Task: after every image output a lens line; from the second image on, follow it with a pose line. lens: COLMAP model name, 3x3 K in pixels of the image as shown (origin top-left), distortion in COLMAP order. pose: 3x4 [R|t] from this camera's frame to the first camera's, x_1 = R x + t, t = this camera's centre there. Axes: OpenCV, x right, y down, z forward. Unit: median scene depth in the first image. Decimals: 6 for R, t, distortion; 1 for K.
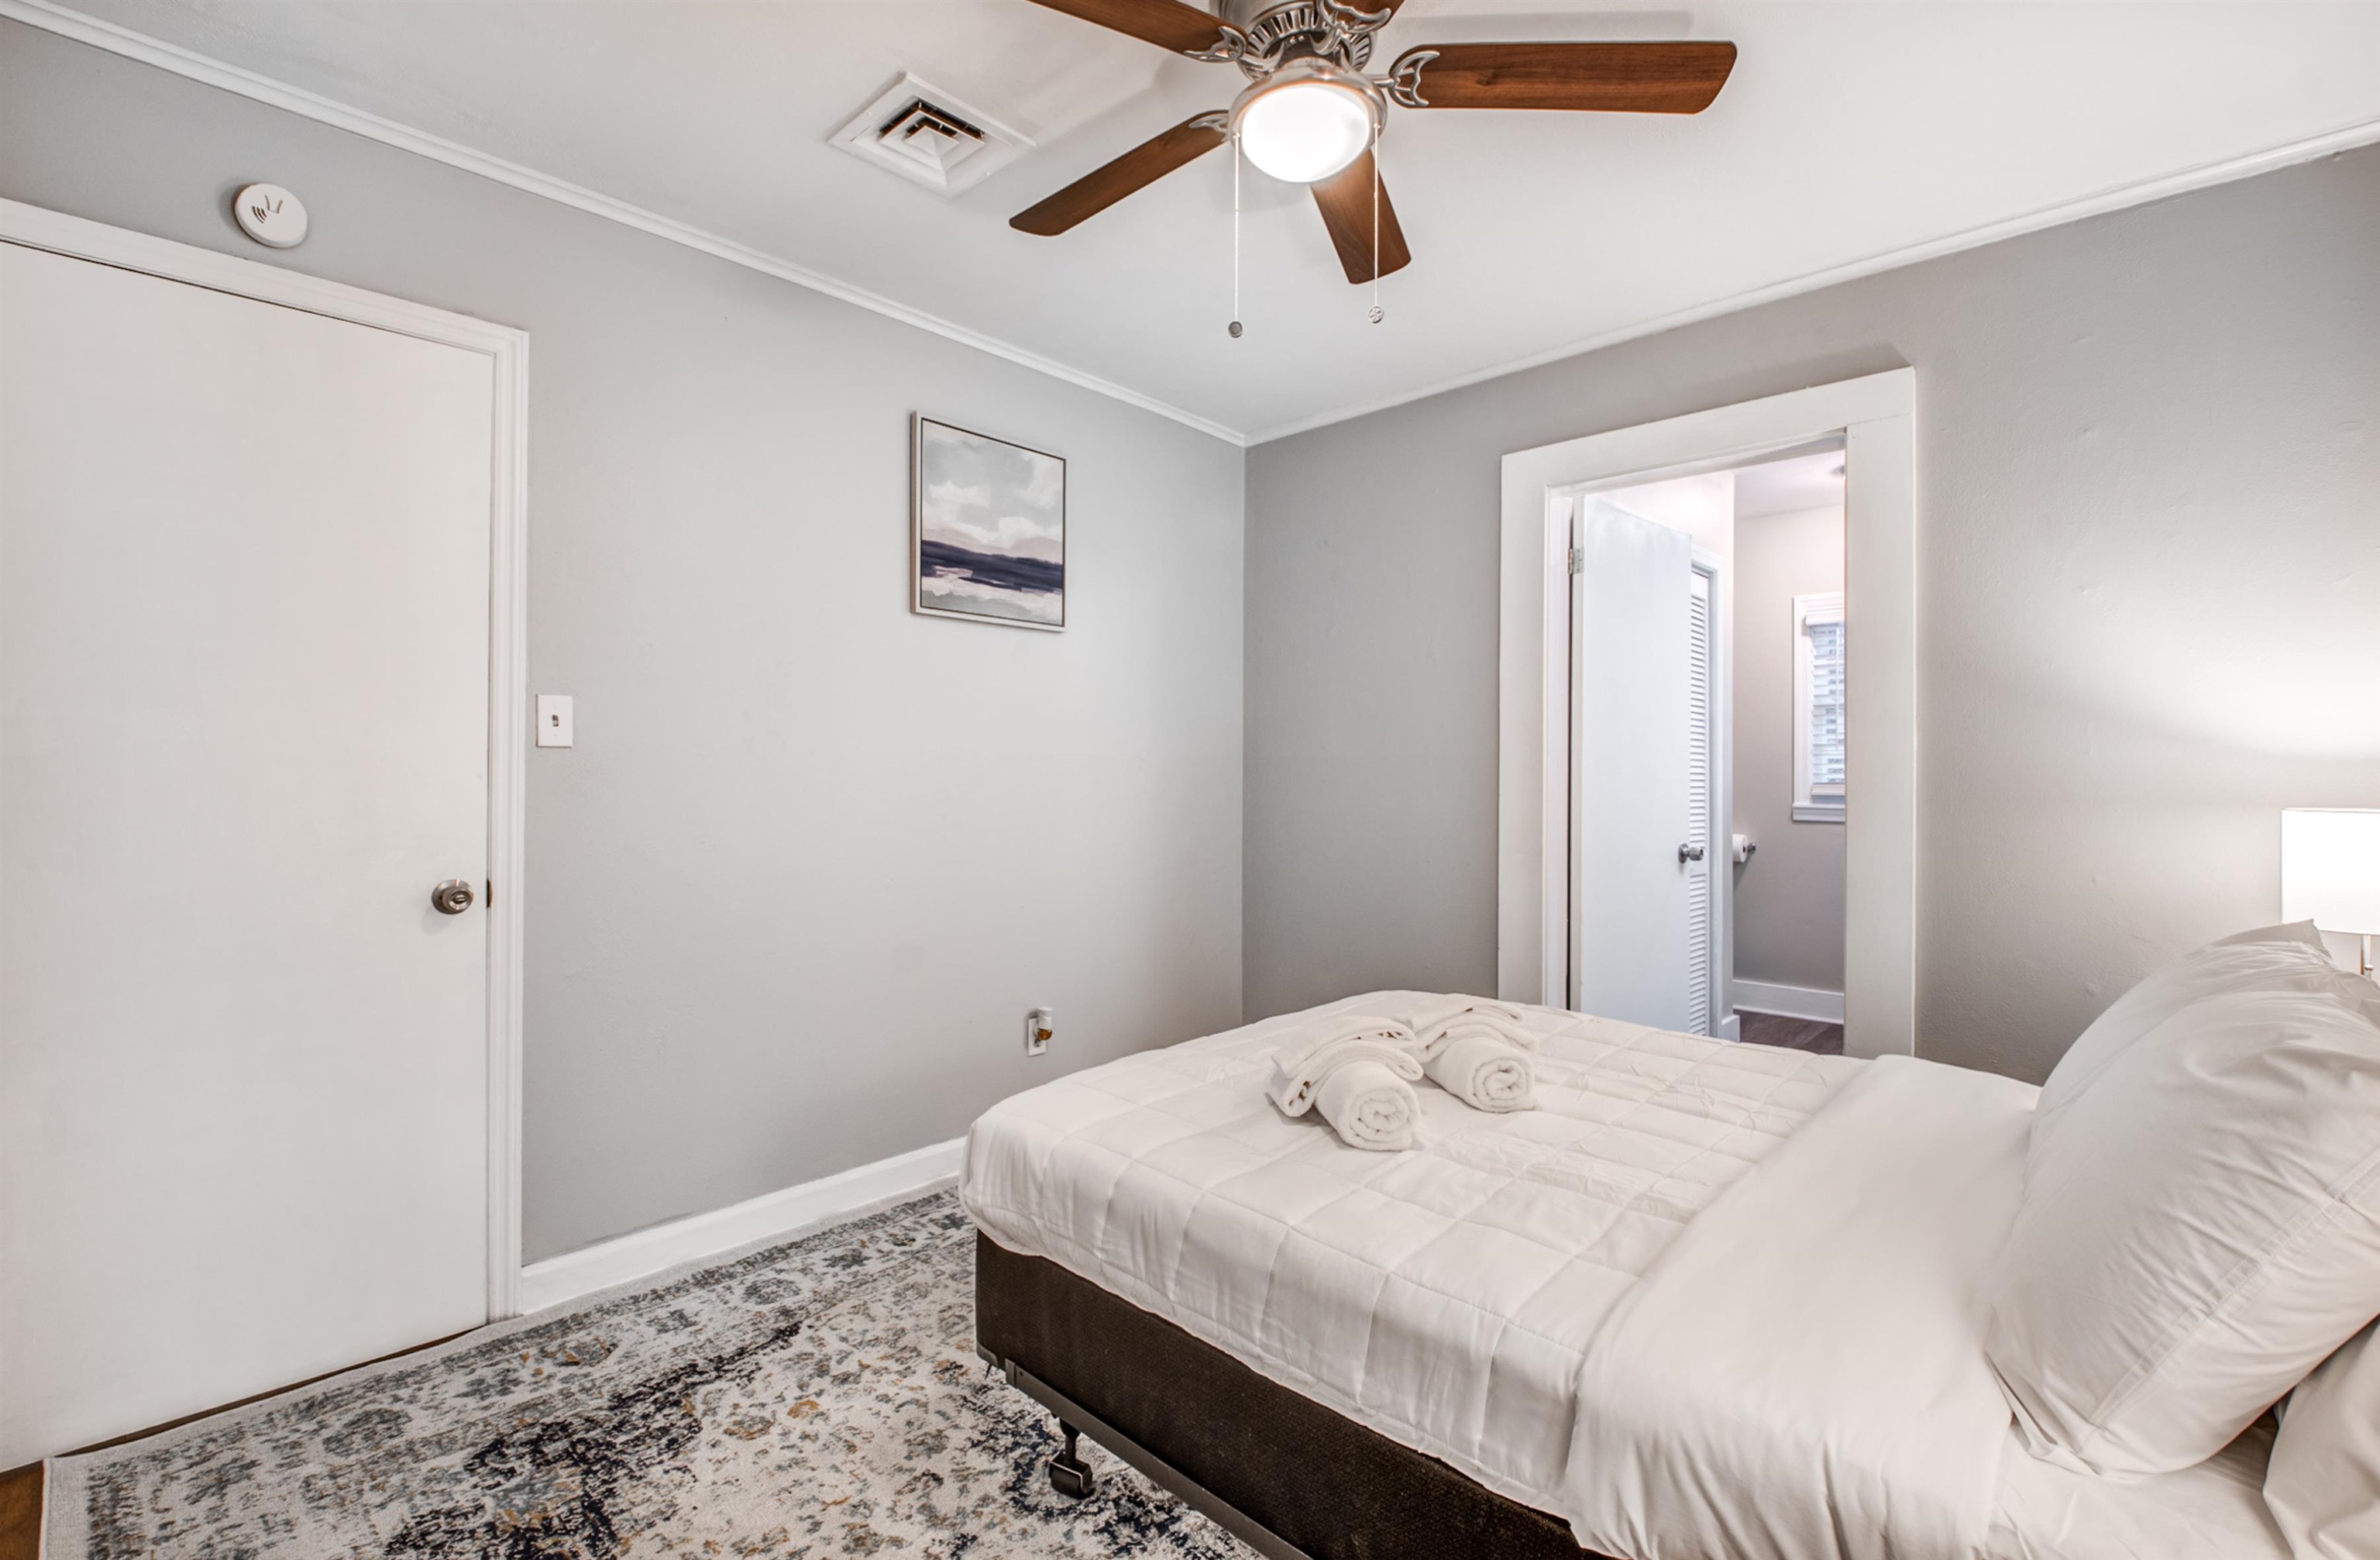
lens RADIAL K [[1081.3, 0, 1172.7], [0, 1081.3, 752.8], [0, 0, 1]] dist [0.038416, -0.028171]
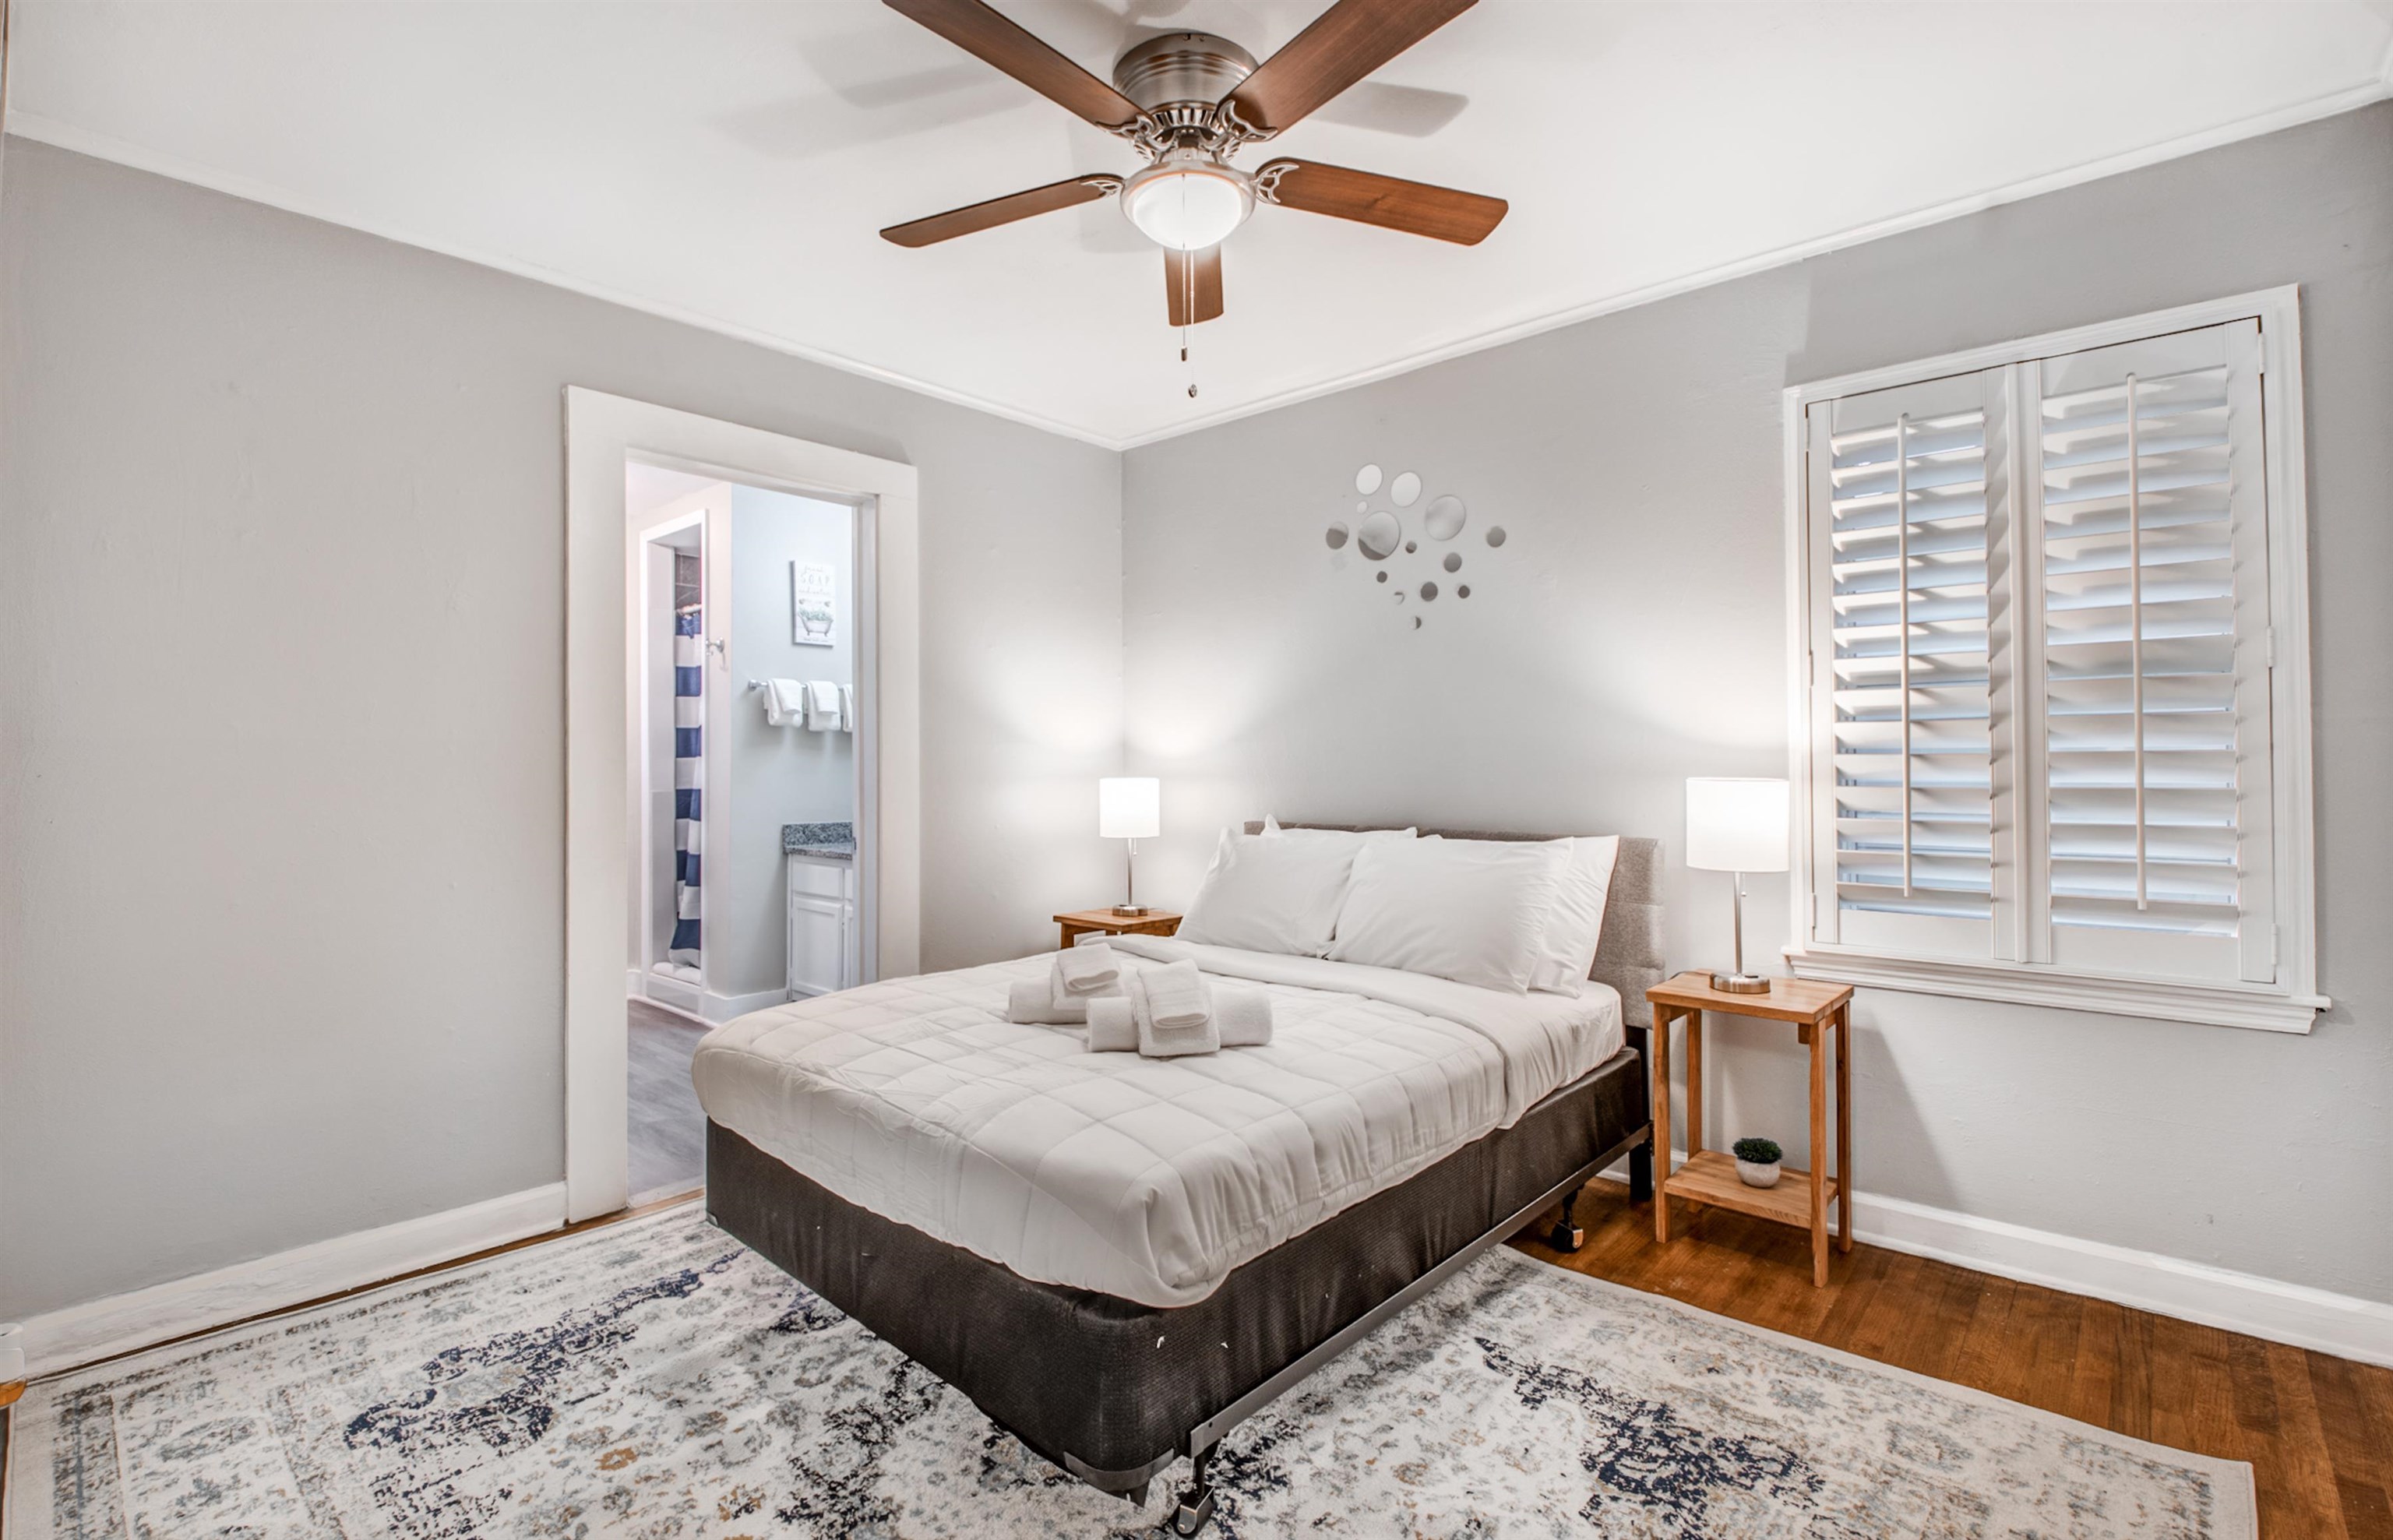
lens RADIAL K [[1060.7, 0, 1190.9], [0, 1060.7, 751.8], [0, 0, 1]] dist [0.033693, -0.022936]
pose [[-0.026395, 0.006074, 0.999633, -0.893054], [-0.007191, 0.999955, -0.006266, 0.016736], [-0.999626, -0.007354, -0.026350, 0.909515]]
